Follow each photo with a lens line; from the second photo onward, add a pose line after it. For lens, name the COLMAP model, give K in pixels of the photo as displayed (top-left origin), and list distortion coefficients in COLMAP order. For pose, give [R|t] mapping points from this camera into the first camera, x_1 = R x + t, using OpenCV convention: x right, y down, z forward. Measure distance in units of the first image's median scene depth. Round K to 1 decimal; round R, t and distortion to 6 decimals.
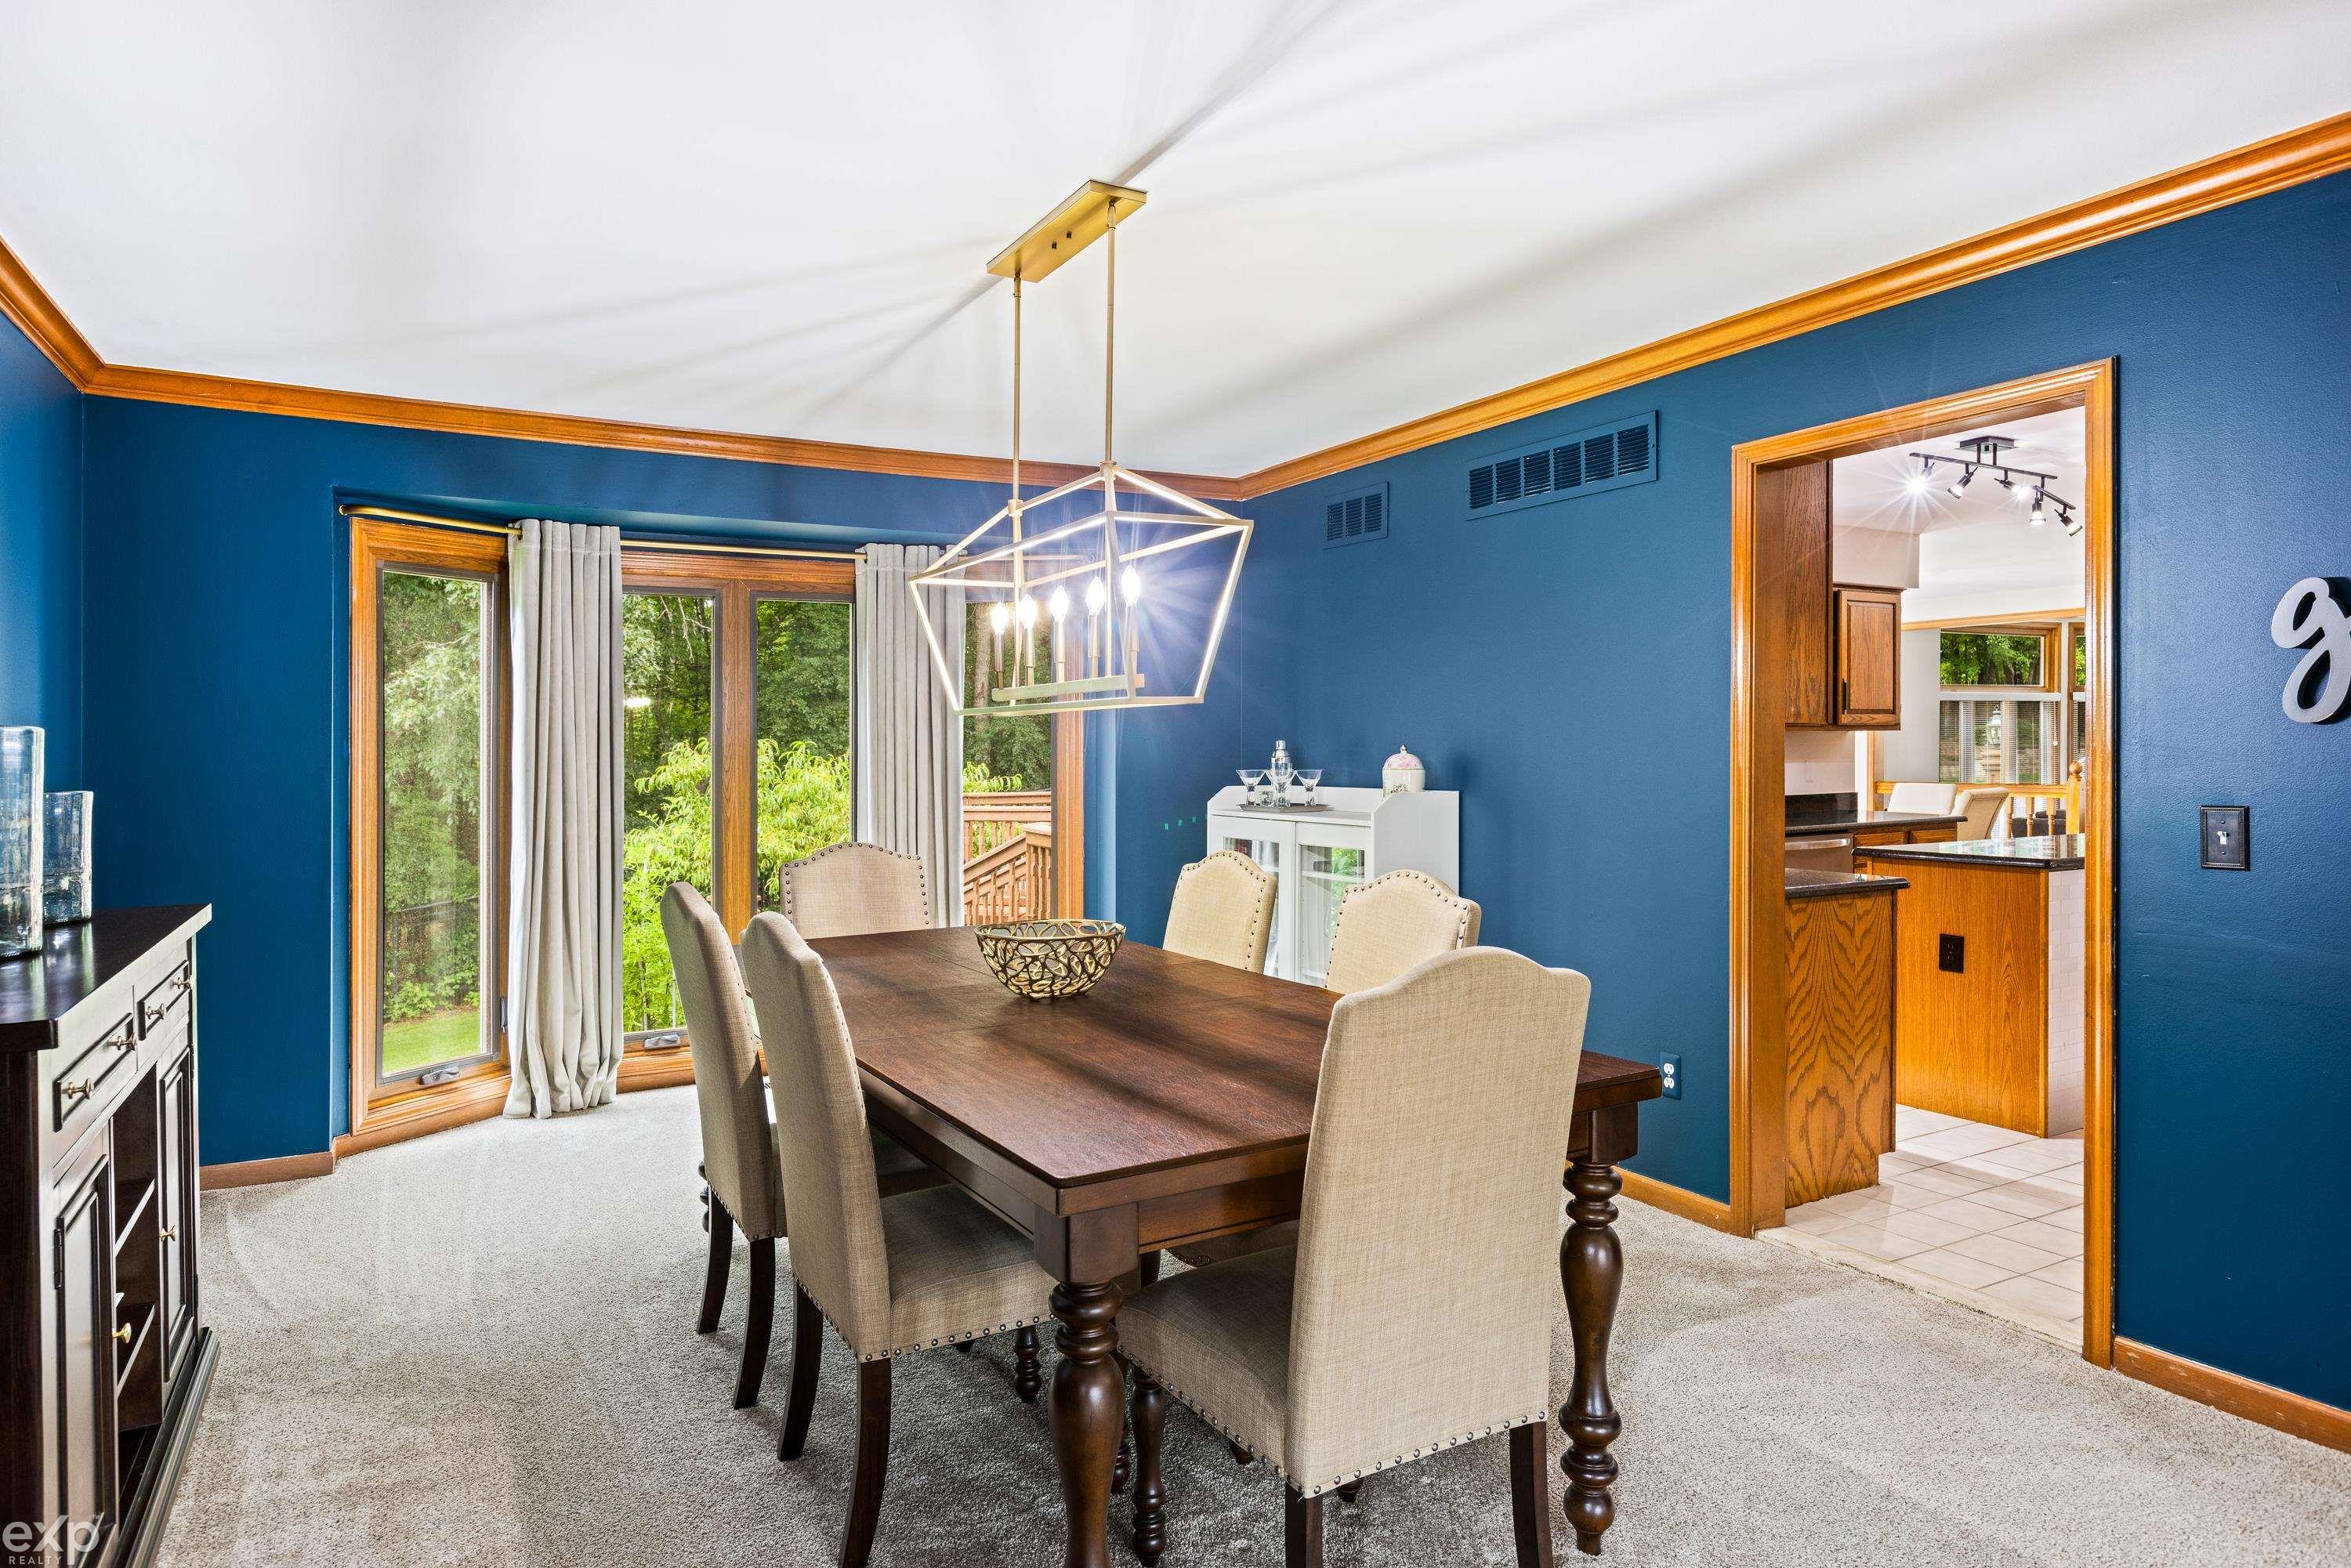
lens RADIAL K [[1375.9, 0, 1180.6], [0, 1375.9, 769.6], [0, 0, 1]] dist [-0.005912, -0.000599]
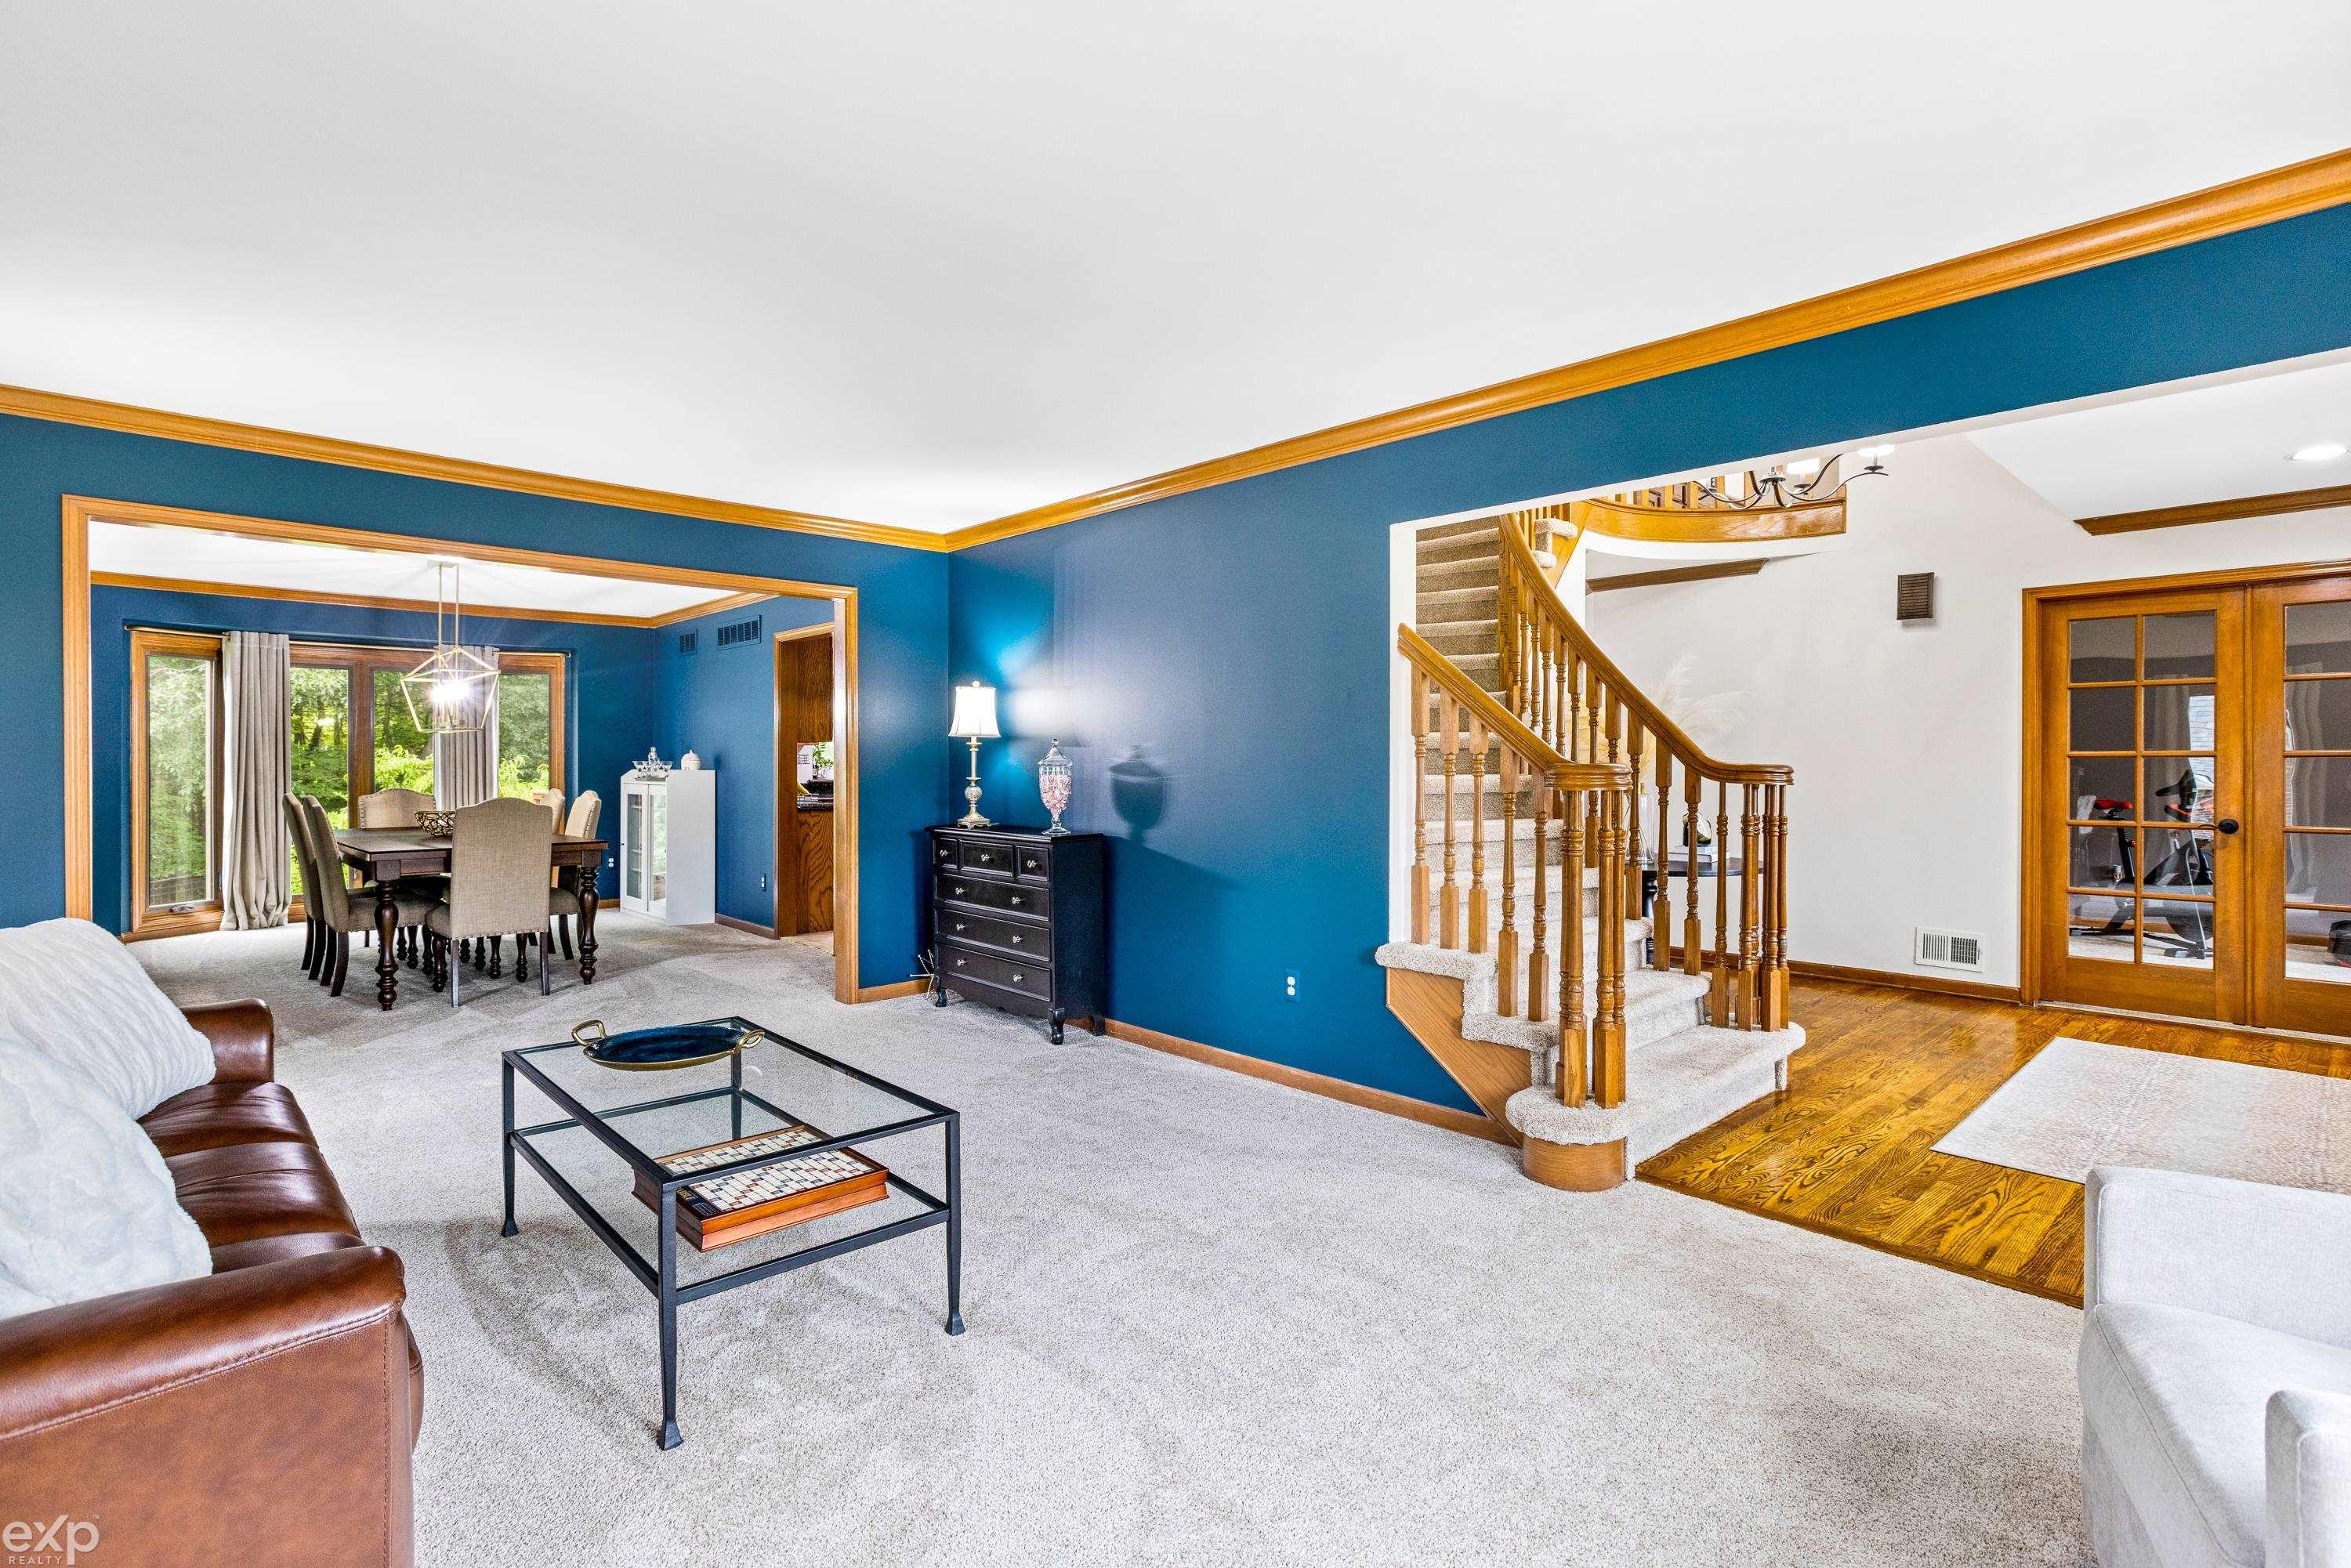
lens RADIAL K [[1141.7, 0, 1169.1], [0, 1141.7, 789.2], [0, 0, 1]] dist [0.003749, 0.000004]
pose [[0.975710, 0.005097, 0.219006, 0.482794], [-0.007965, 0.999894, 0.012216, 0.016075], [-0.218920, -0.013663, 0.975647, -0.913627]]
